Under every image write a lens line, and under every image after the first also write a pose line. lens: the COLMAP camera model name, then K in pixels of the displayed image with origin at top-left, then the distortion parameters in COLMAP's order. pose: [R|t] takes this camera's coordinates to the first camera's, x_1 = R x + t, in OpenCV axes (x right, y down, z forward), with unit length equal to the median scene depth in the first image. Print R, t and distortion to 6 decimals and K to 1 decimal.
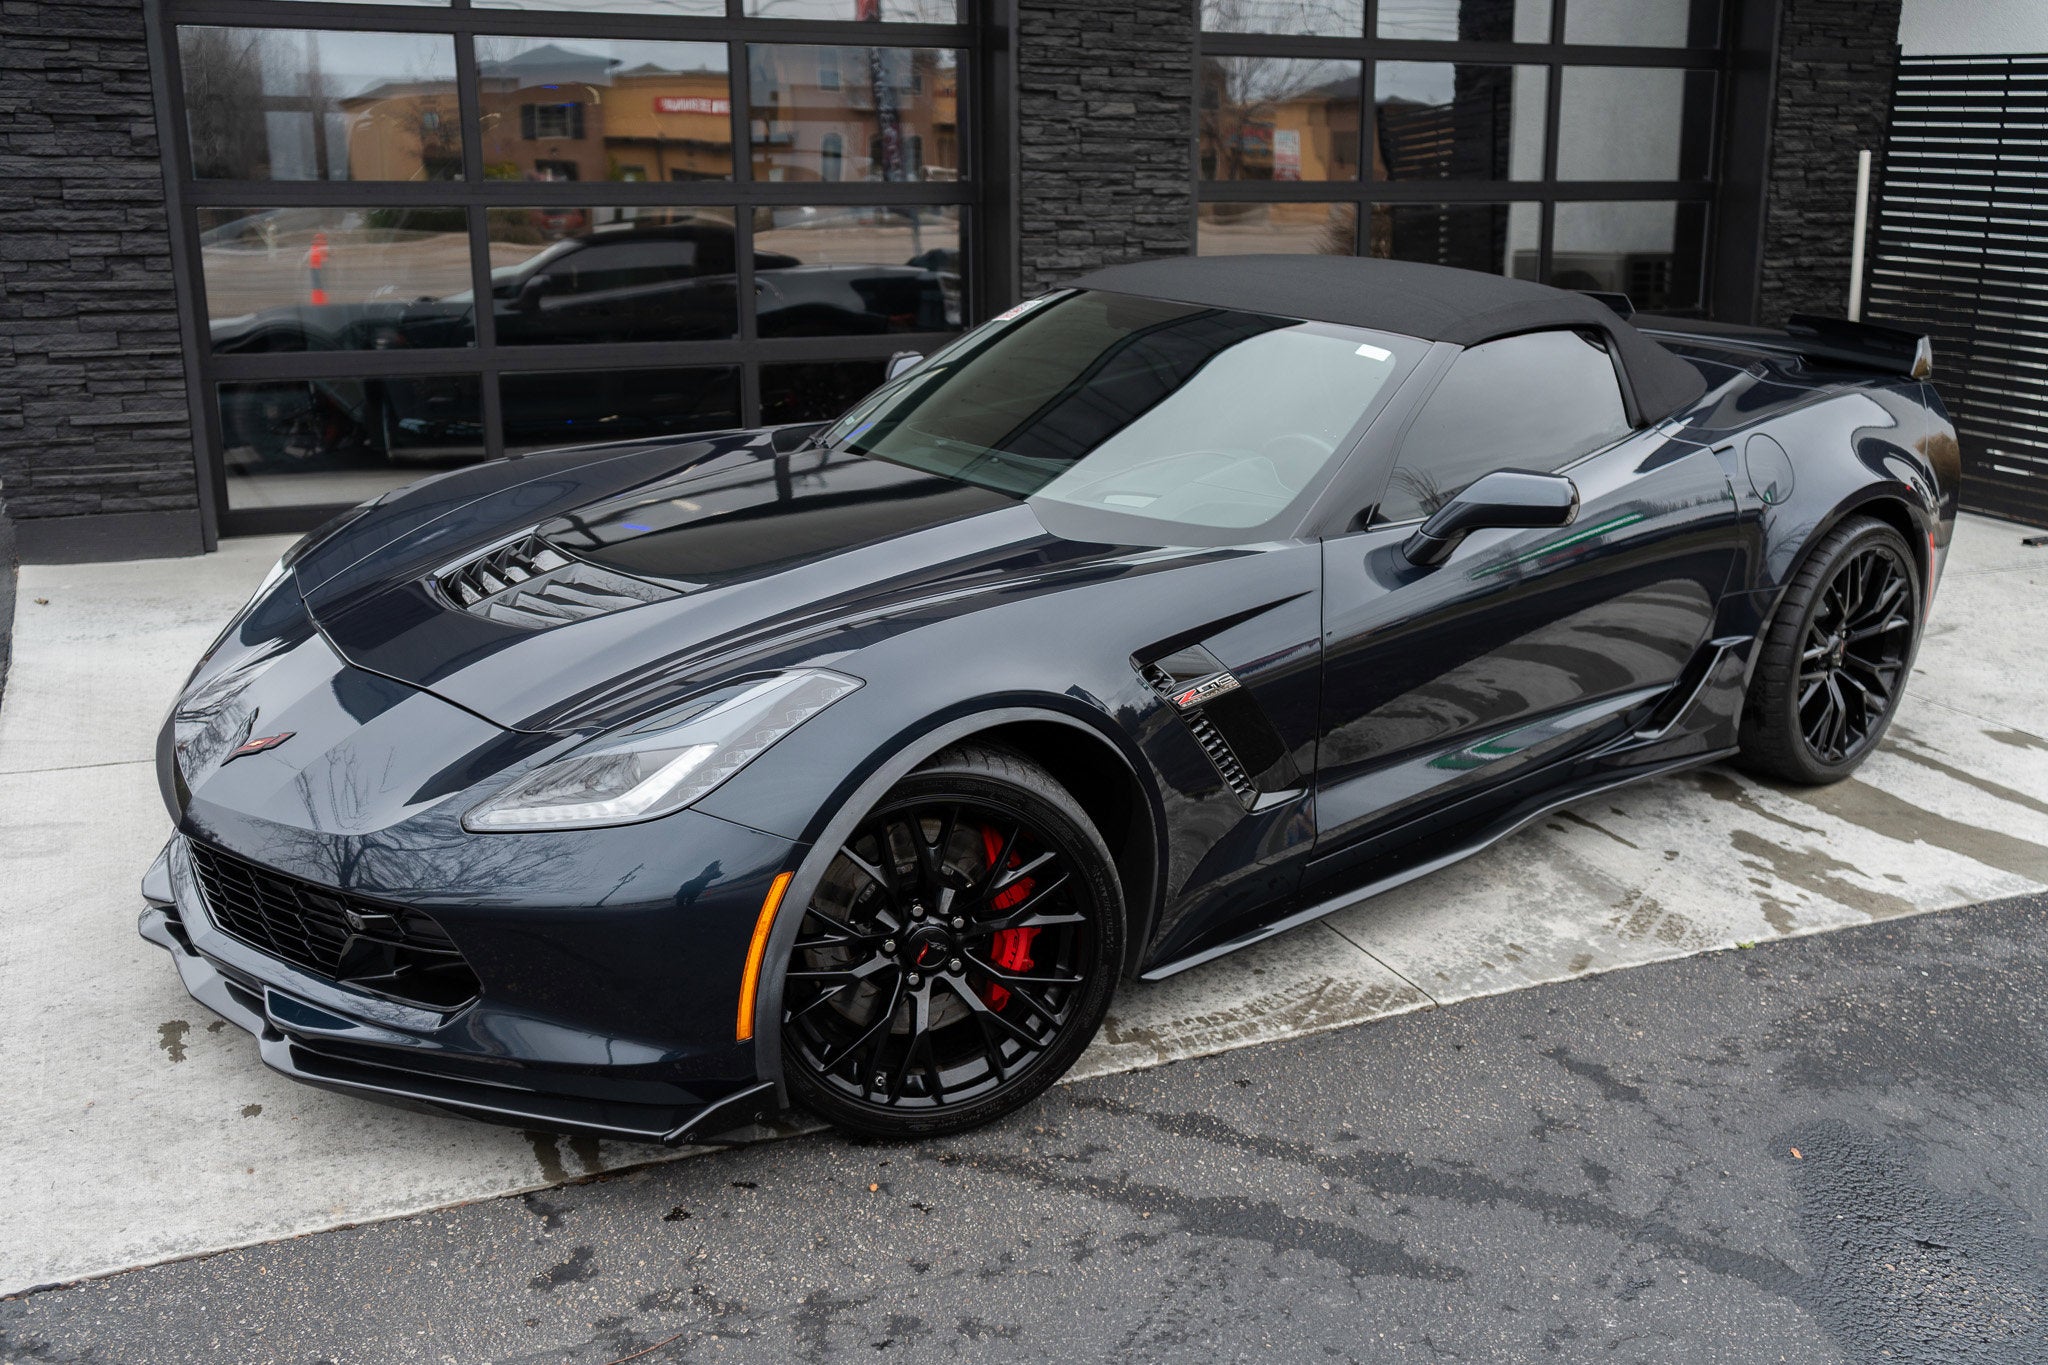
lens RADIAL K [[2069.6, 0, 1031.8], [0, 2069.6, 704.1], [0, 0, 1]] dist [0.013043, 0.013334]
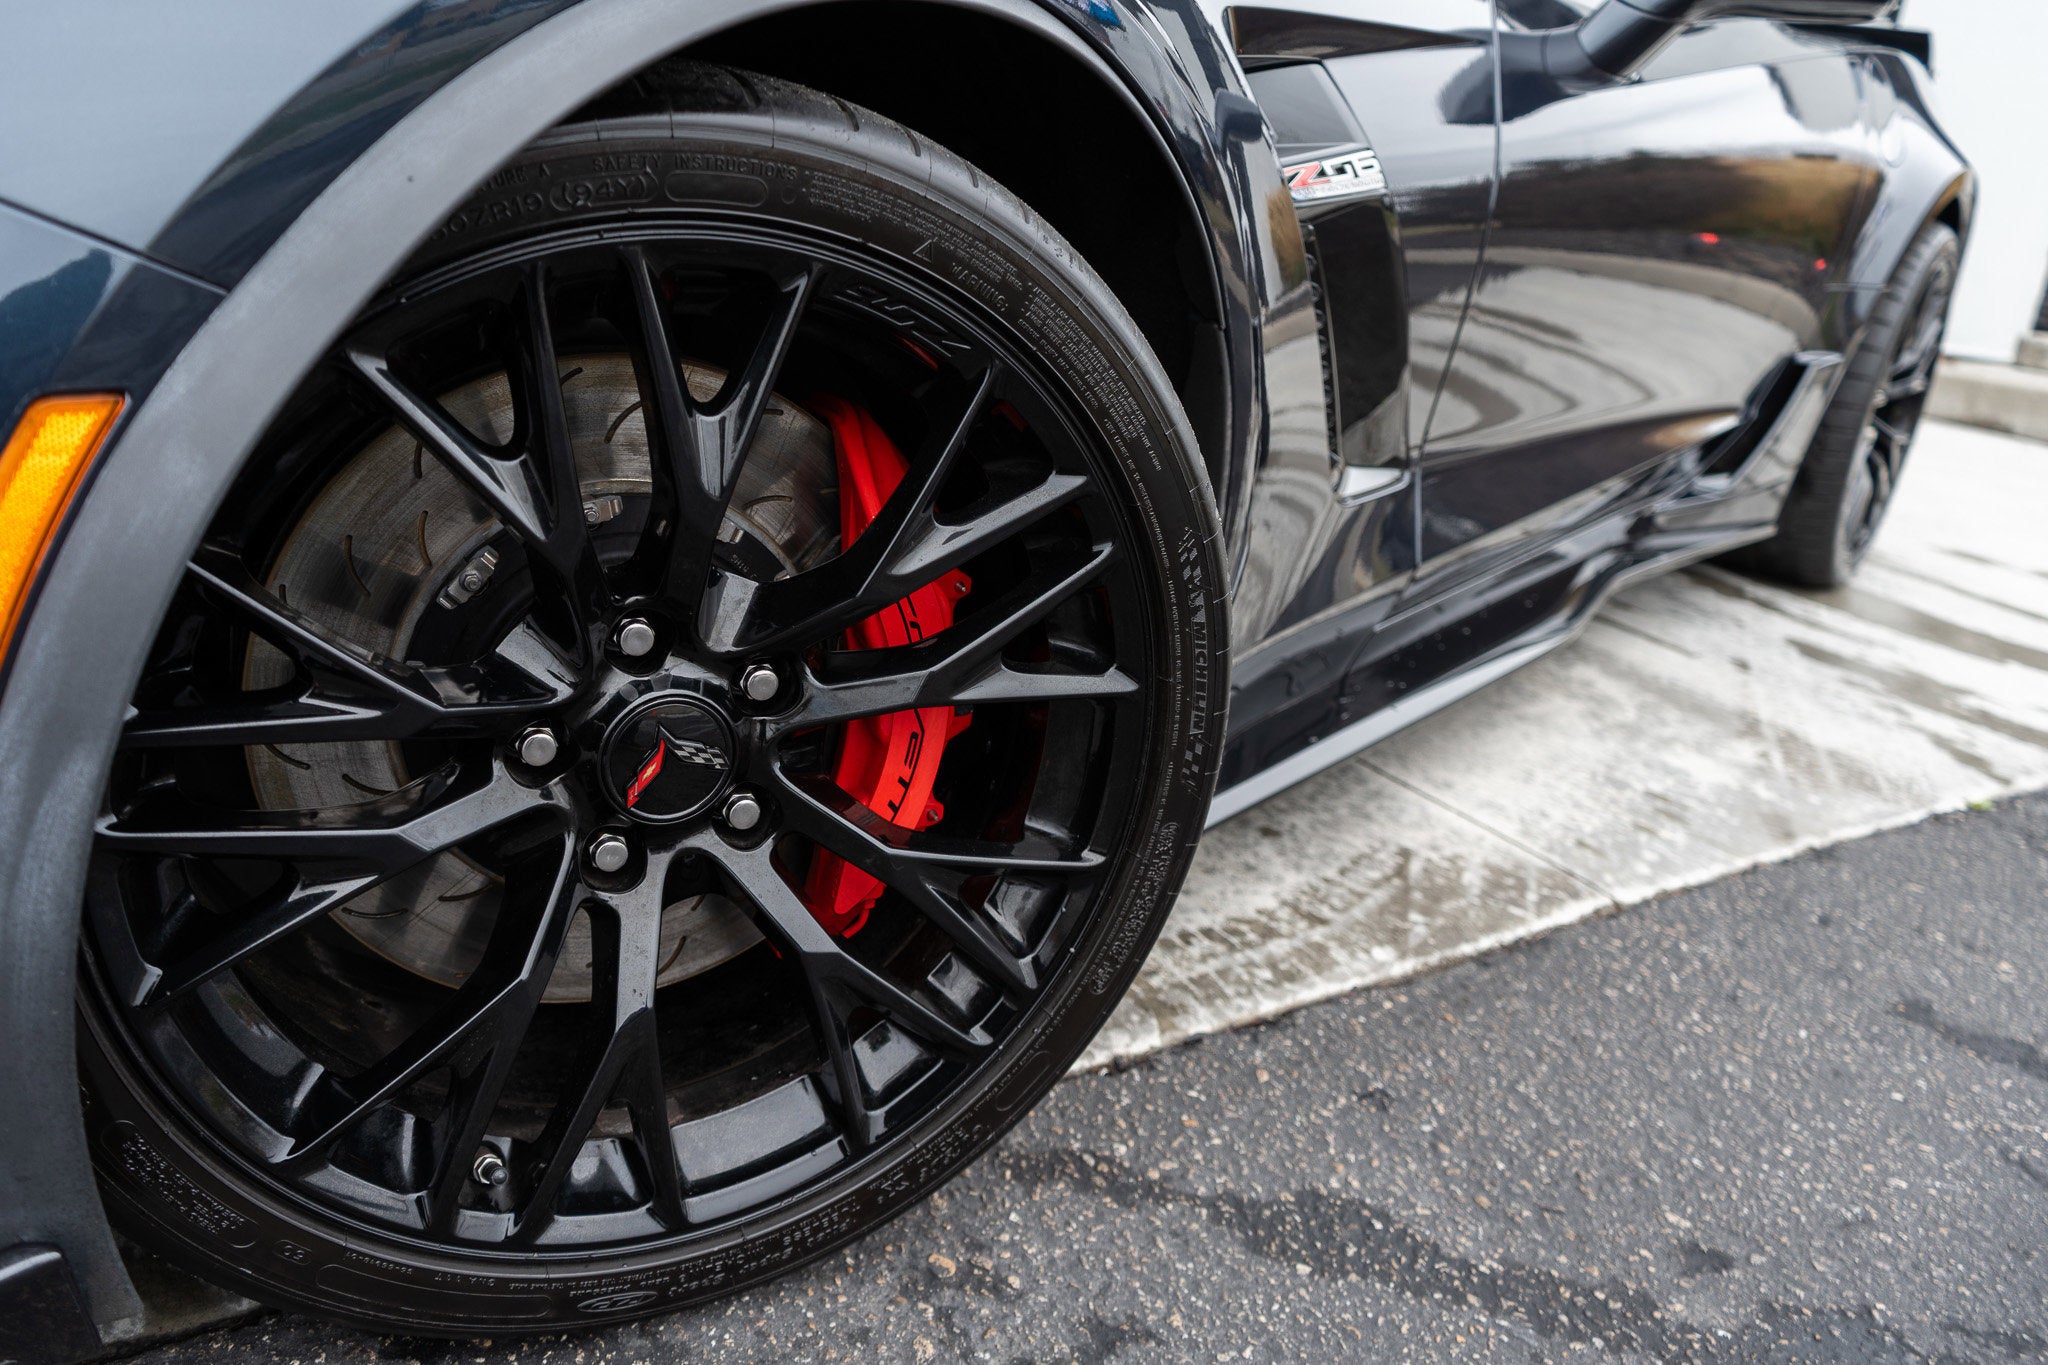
lens RADIAL K [[1617.8, 0, 1024.0], [0, 1617.8, 682.5], [0, 0, 1]] dist [-0.001210, 0.000362]
pose [[0.970705, 0.041906, 0.236592, -0.044753], [-0.054149, 0.997496, 0.045485, 0.073890], [-0.234094, -0.056964, 0.970544, 0.599919]]
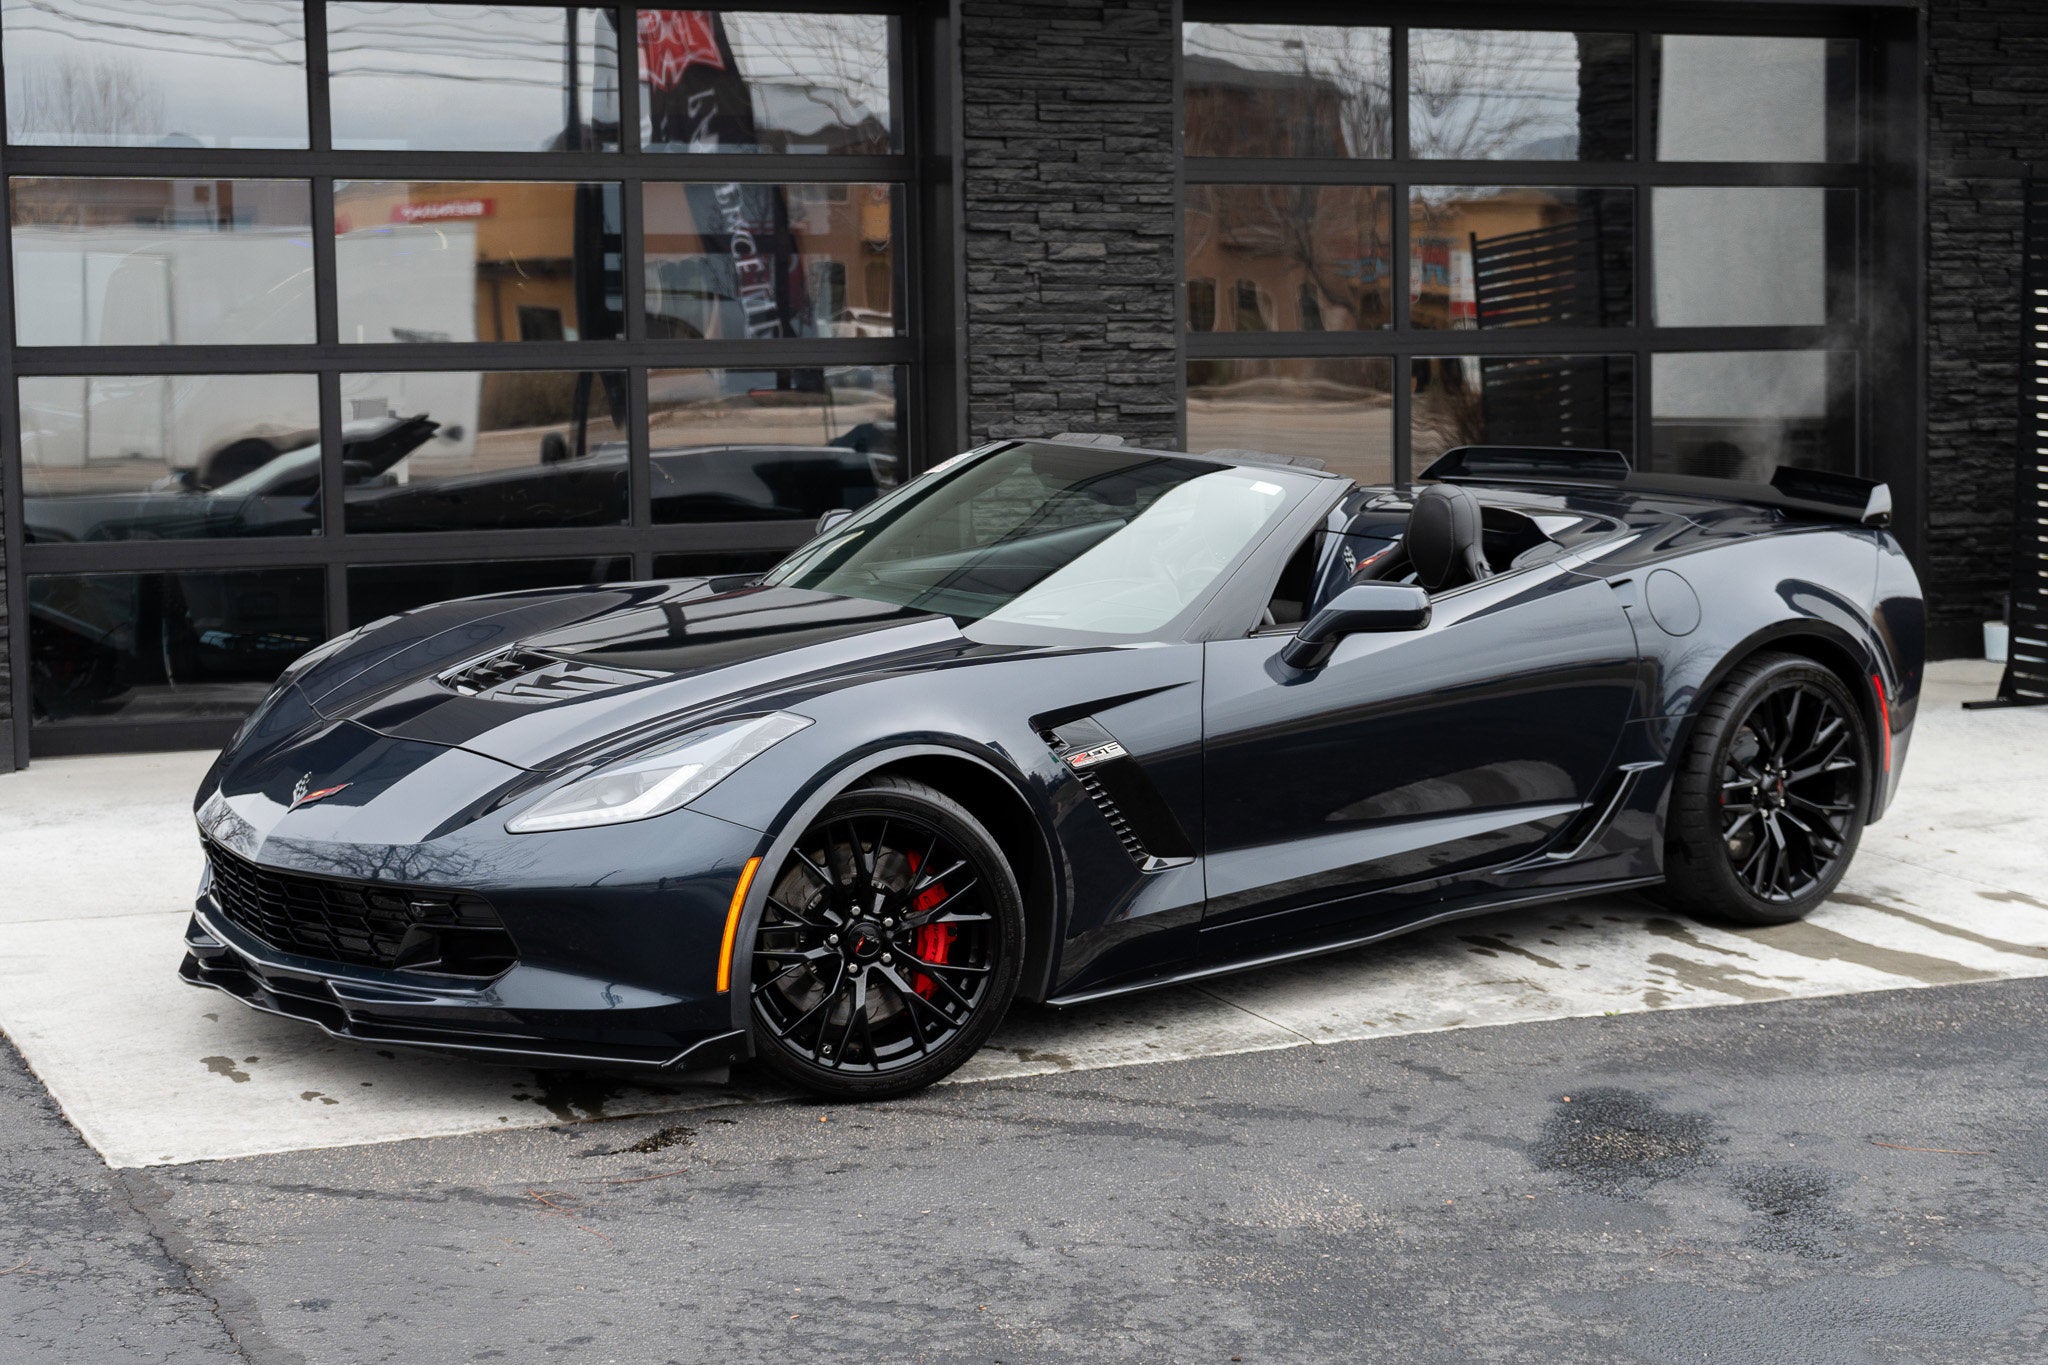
lens RADIAL K [[4428.3, 0, 1024.0], [0, 4428.3, 682.5], [0, 0, 1]] dist [0.015390, 0.290393]
pose [[0.999898, -0.010943, -0.009191, 0.057765], [0.009267, 0.986097, -0.165914, 0.327061], [0.010879, 0.165812, 0.986097, -1.325916]]
